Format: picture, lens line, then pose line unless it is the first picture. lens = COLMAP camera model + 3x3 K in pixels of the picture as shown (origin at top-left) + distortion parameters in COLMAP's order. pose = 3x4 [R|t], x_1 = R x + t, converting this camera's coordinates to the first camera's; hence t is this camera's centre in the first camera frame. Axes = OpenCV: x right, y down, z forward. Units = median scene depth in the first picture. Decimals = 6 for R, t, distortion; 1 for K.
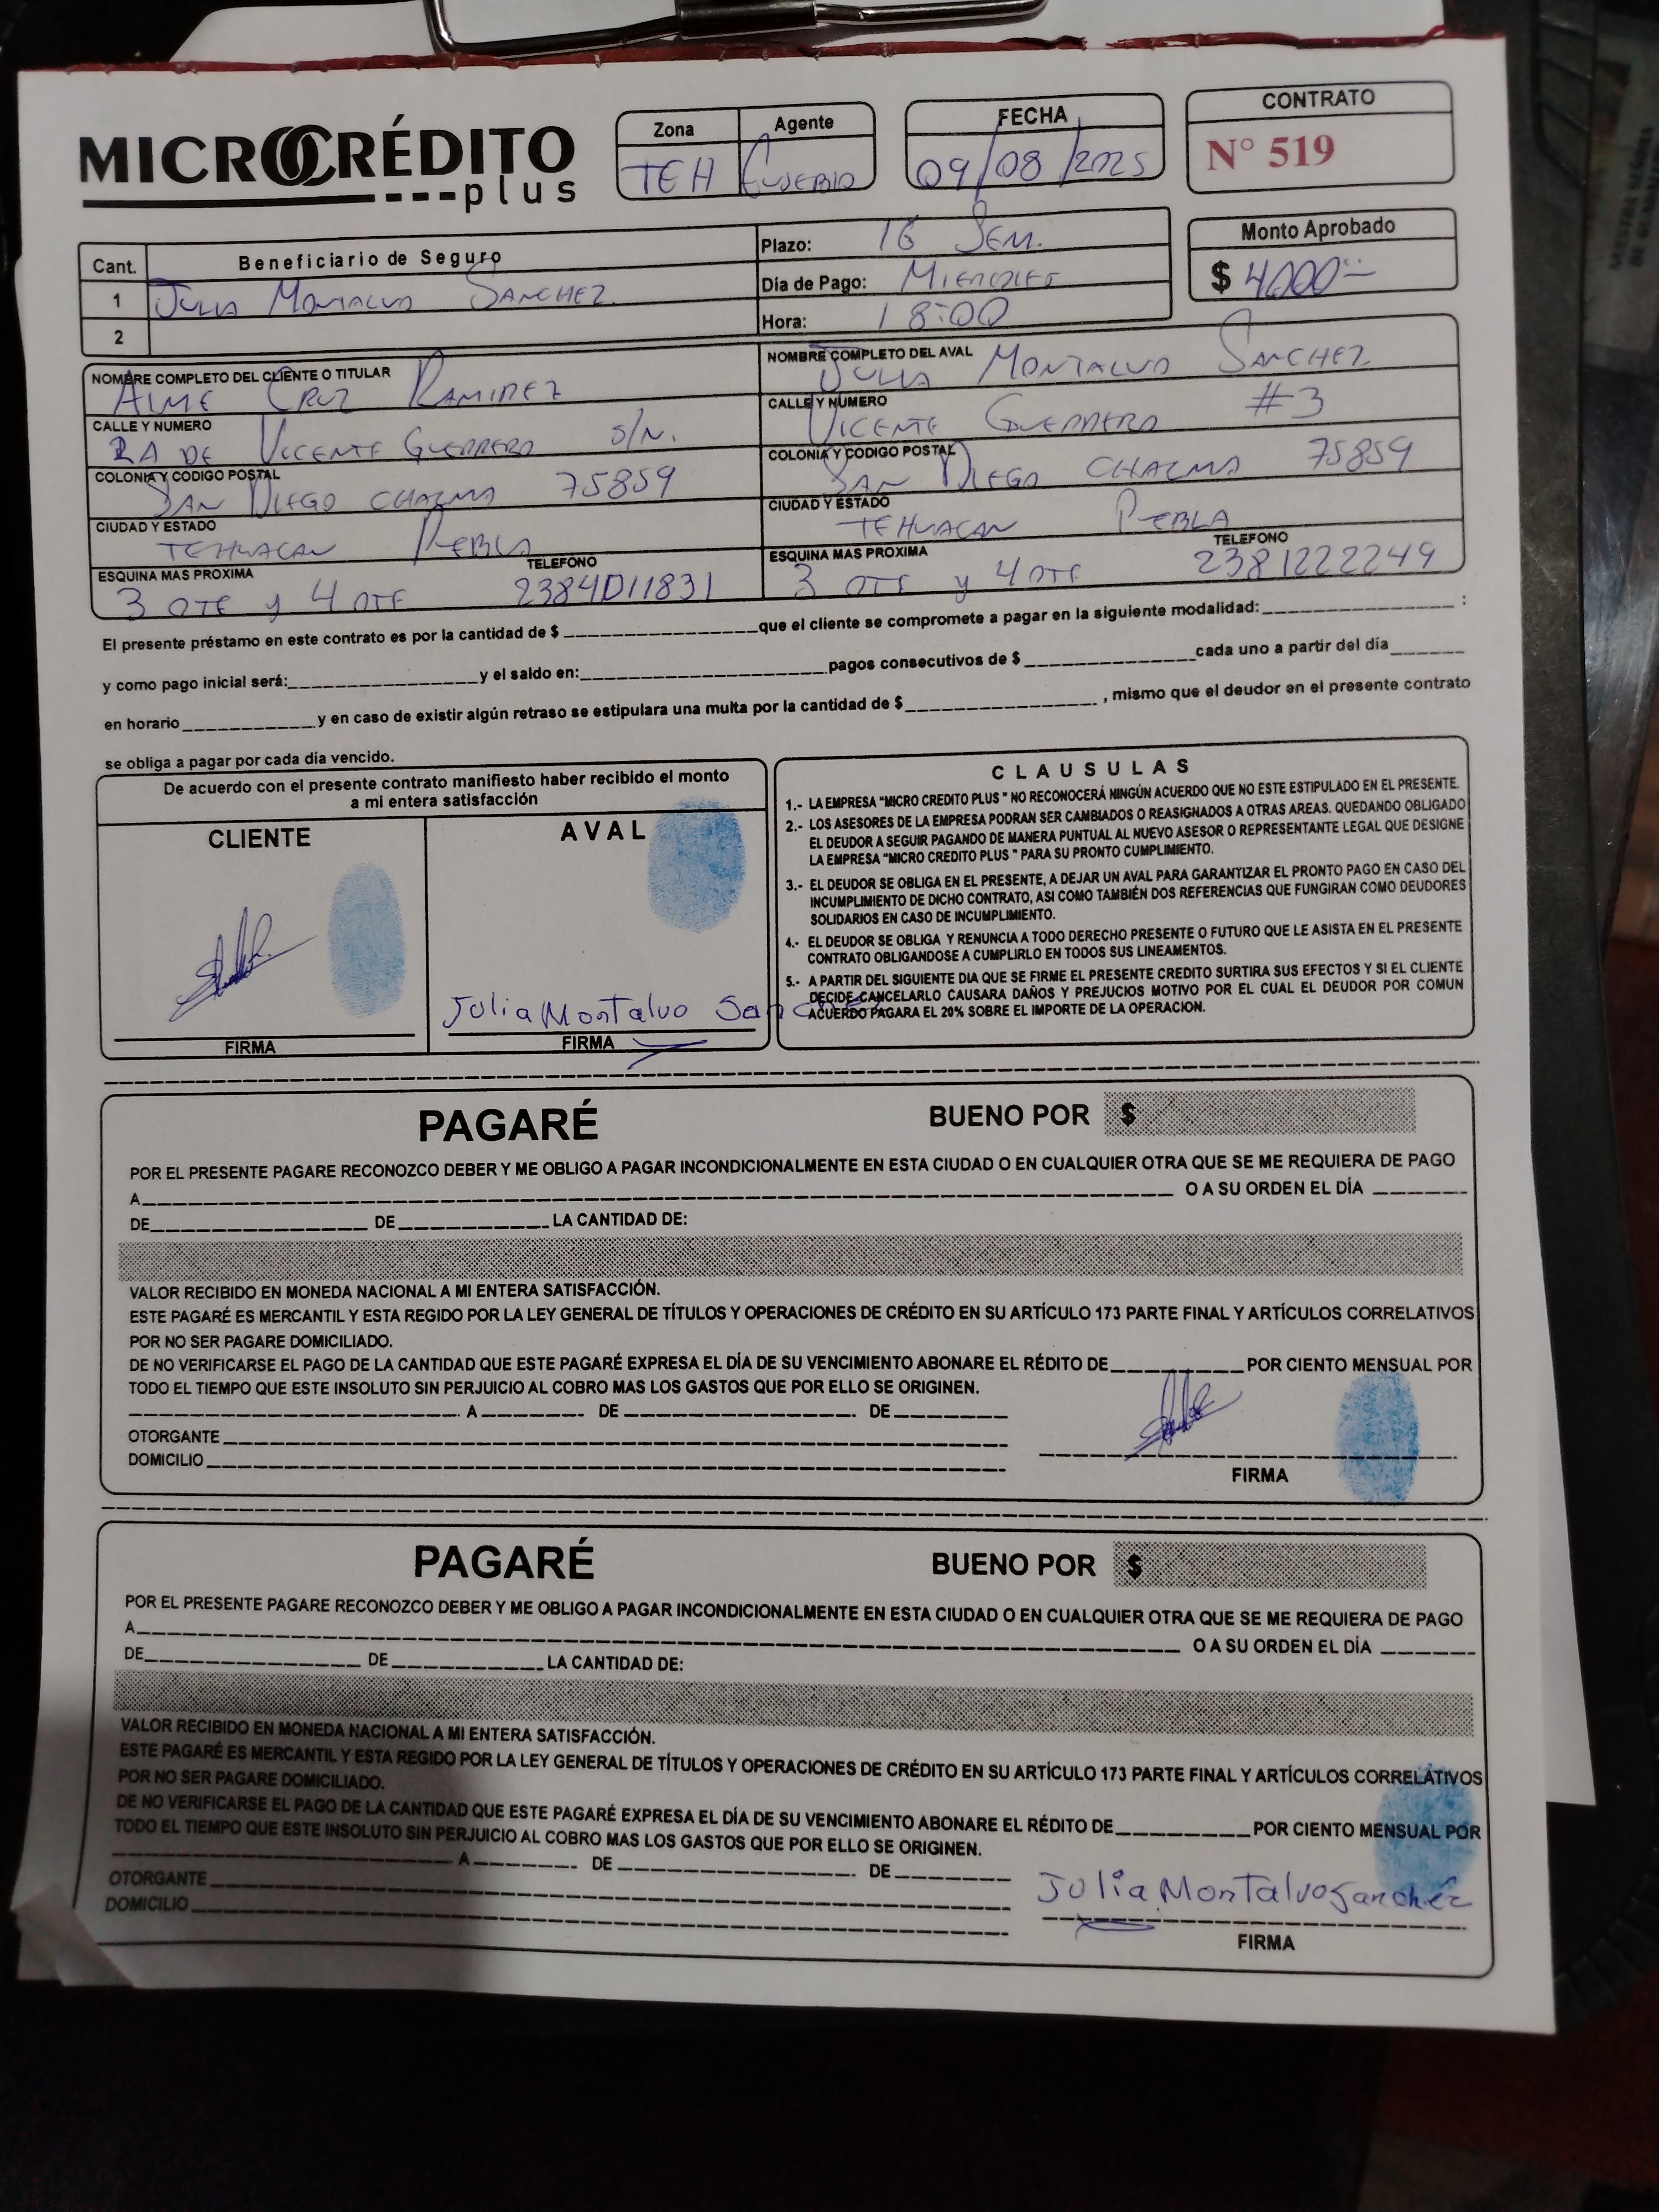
lens RADIAL K [[1581.2, 0, 807.1], [0, 1581.2, 1127.6], [0, 0, 1]] dist [-0.152761, -0.000110]
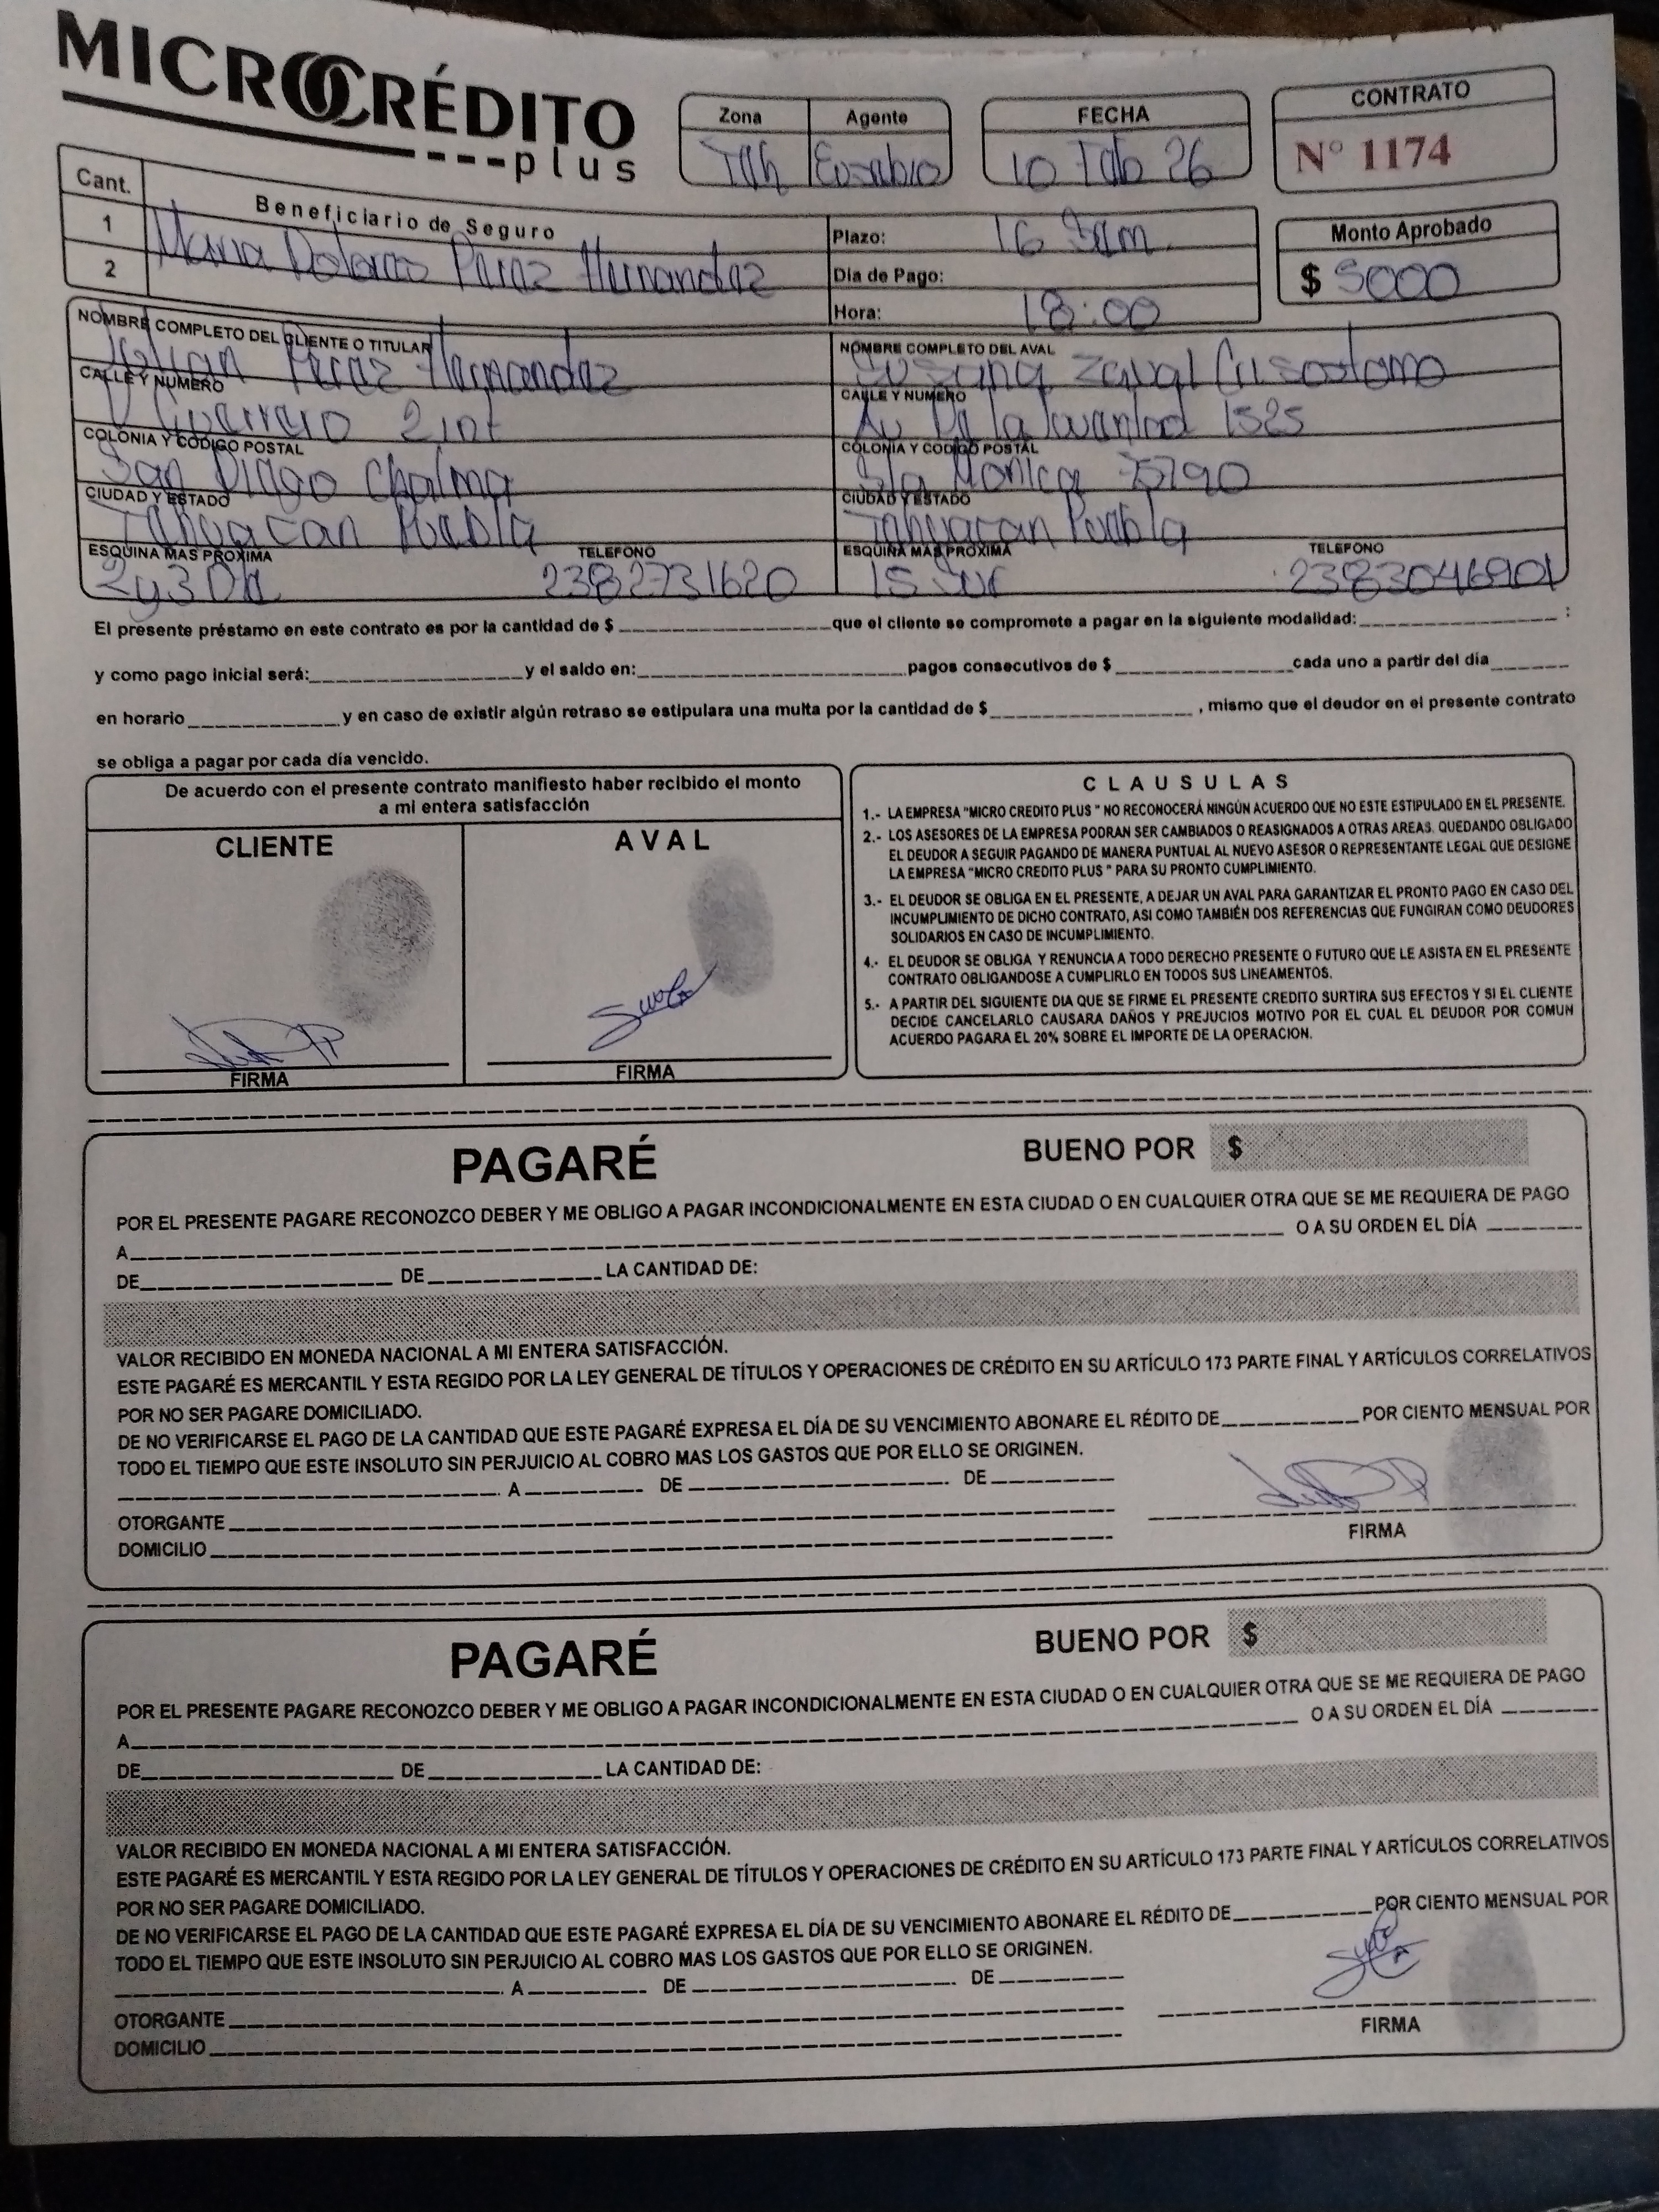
lens RADIAL K [[1455.5, 0, 842.1], [0, 1455.5, 1046.2], [0, 0, 1]] dist [-0.007622, -0.003209]
pose [[0.999250, -0.012098, -0.036774, 0.003789], [0.008989, 0.996461, -0.083575, 0.001927], [0.037655, 0.083182, 0.995823, 0.146808]]
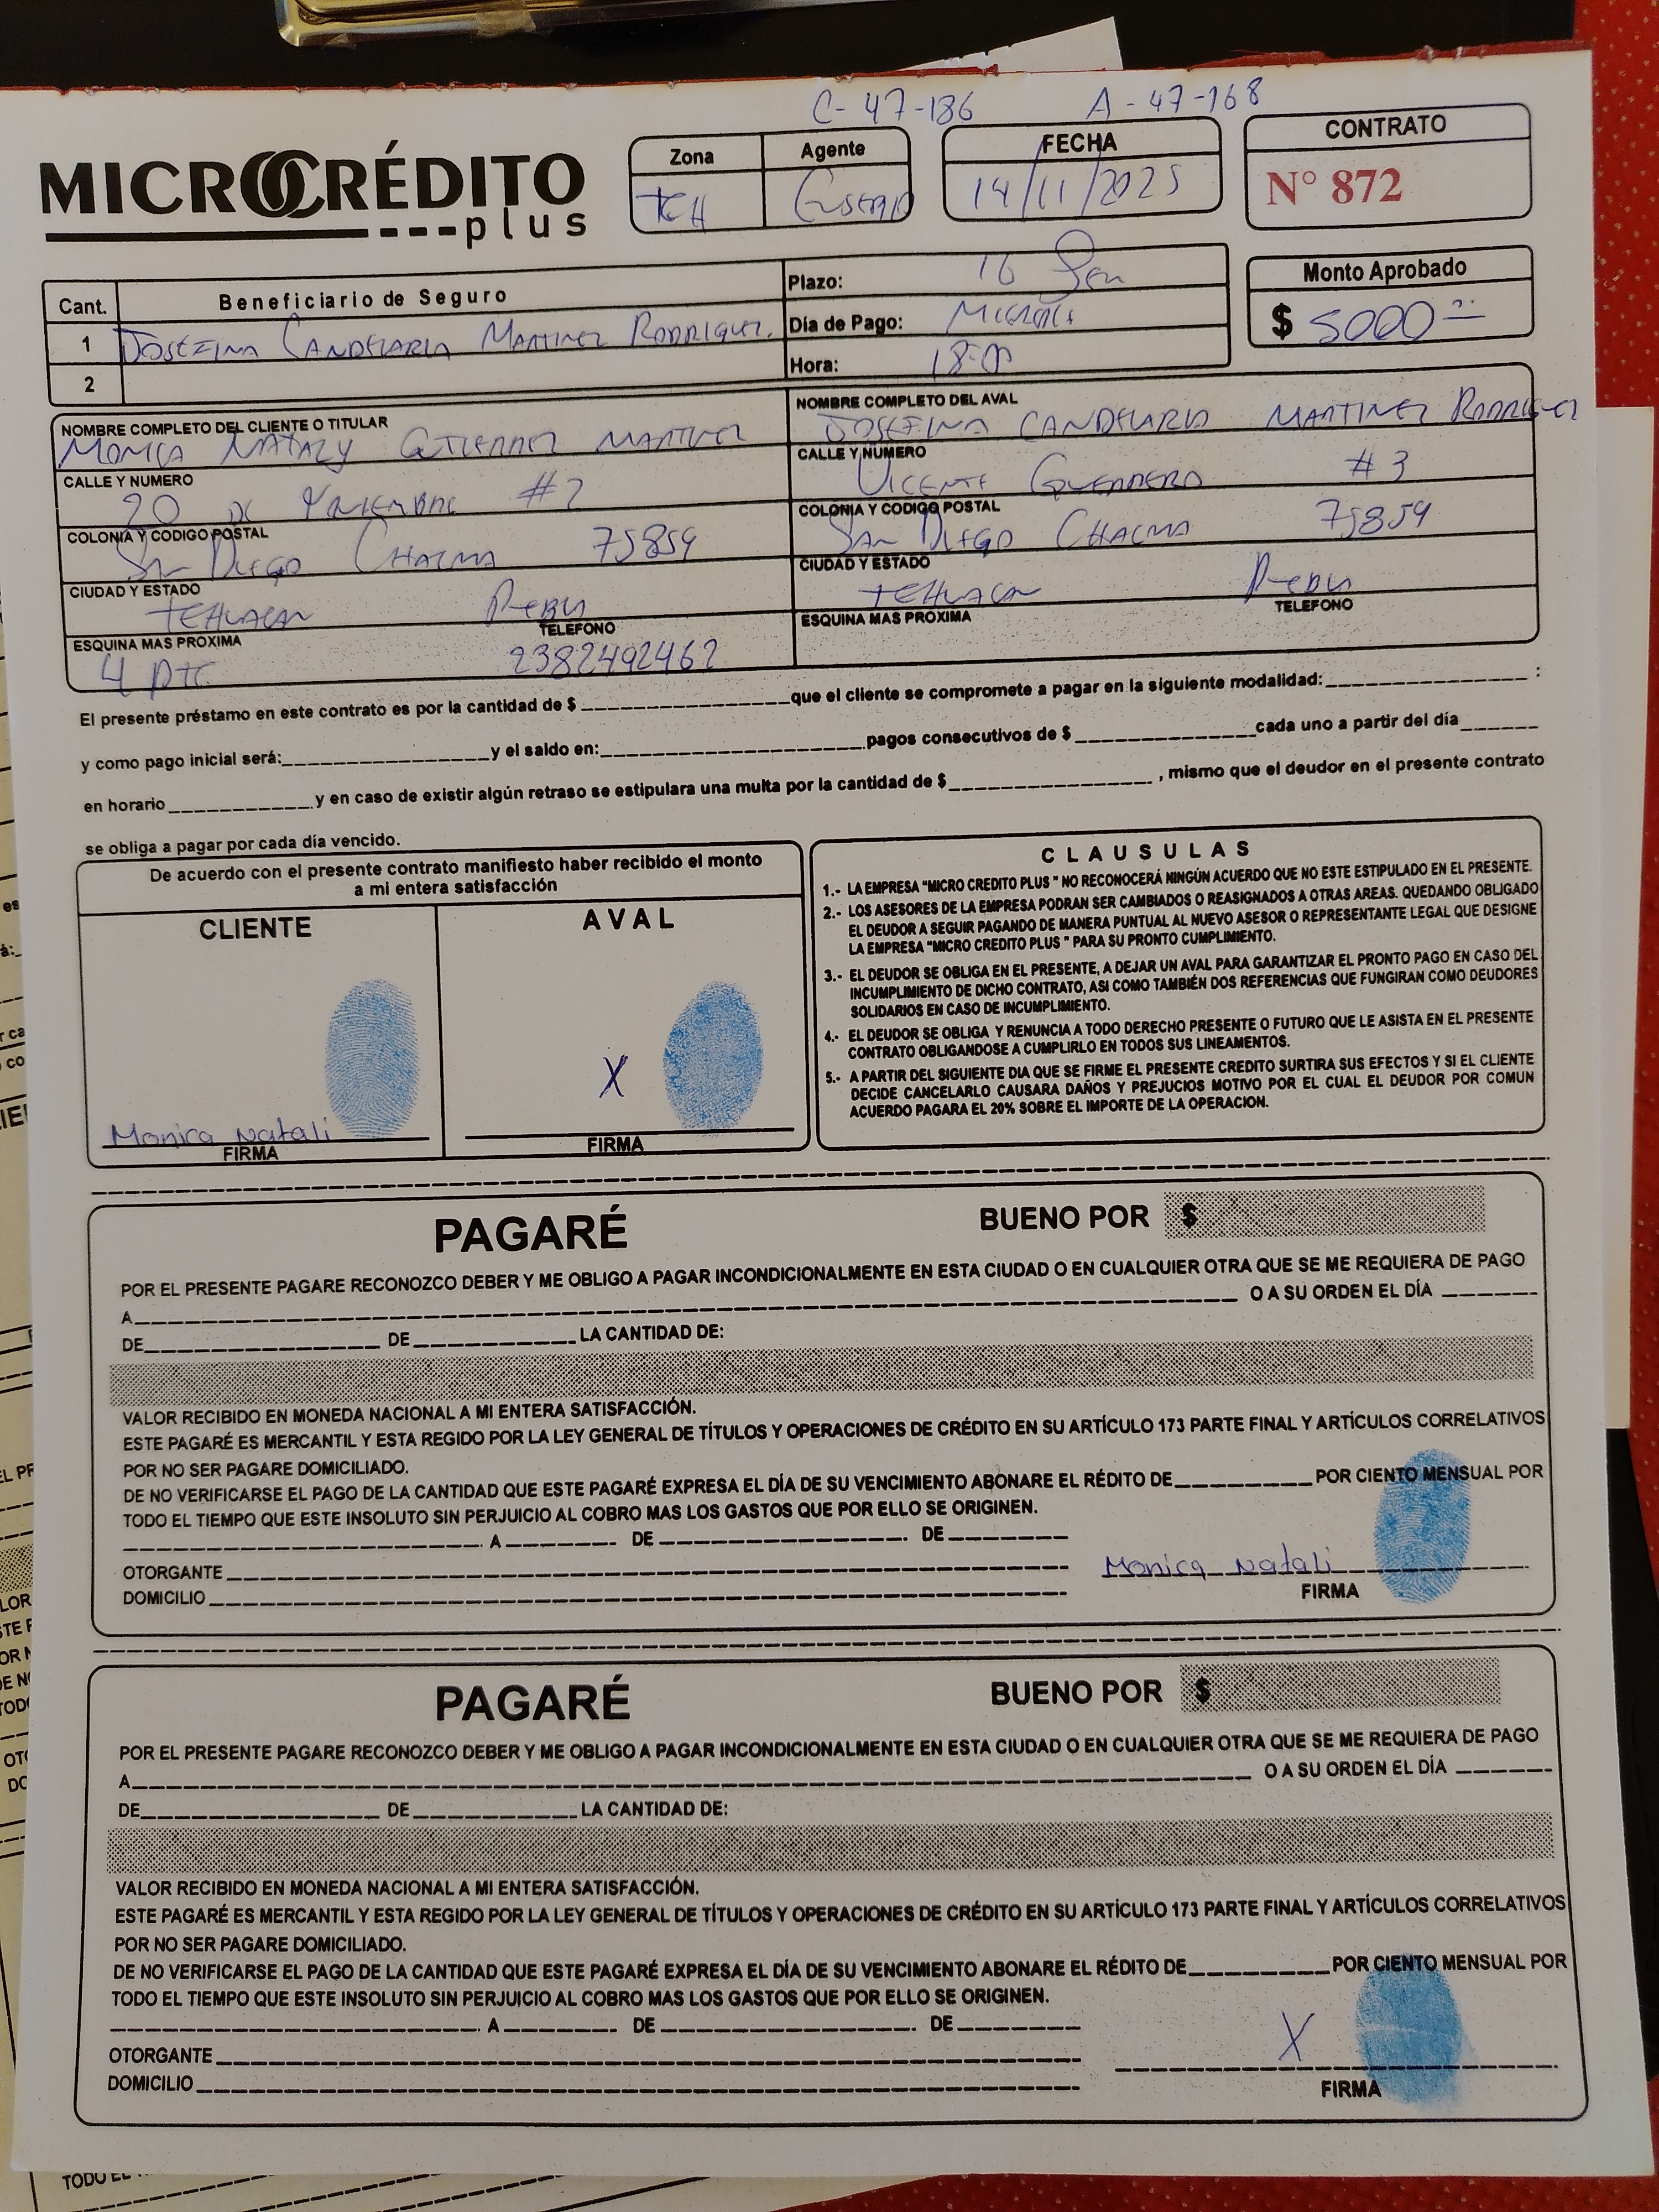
lens RADIAL K [[1520.1, 0, 785.4], [0, 1520.1, 1204.4], [0, 0, 1]] dist [-0.005329, -0.007749]
pose [[0.998845, -0.014545, -0.045799, 0.002699], [0.013481, 0.999634, -0.023465, 0.003534], [0.046124, 0.022821, 0.998675, 0.086527]]
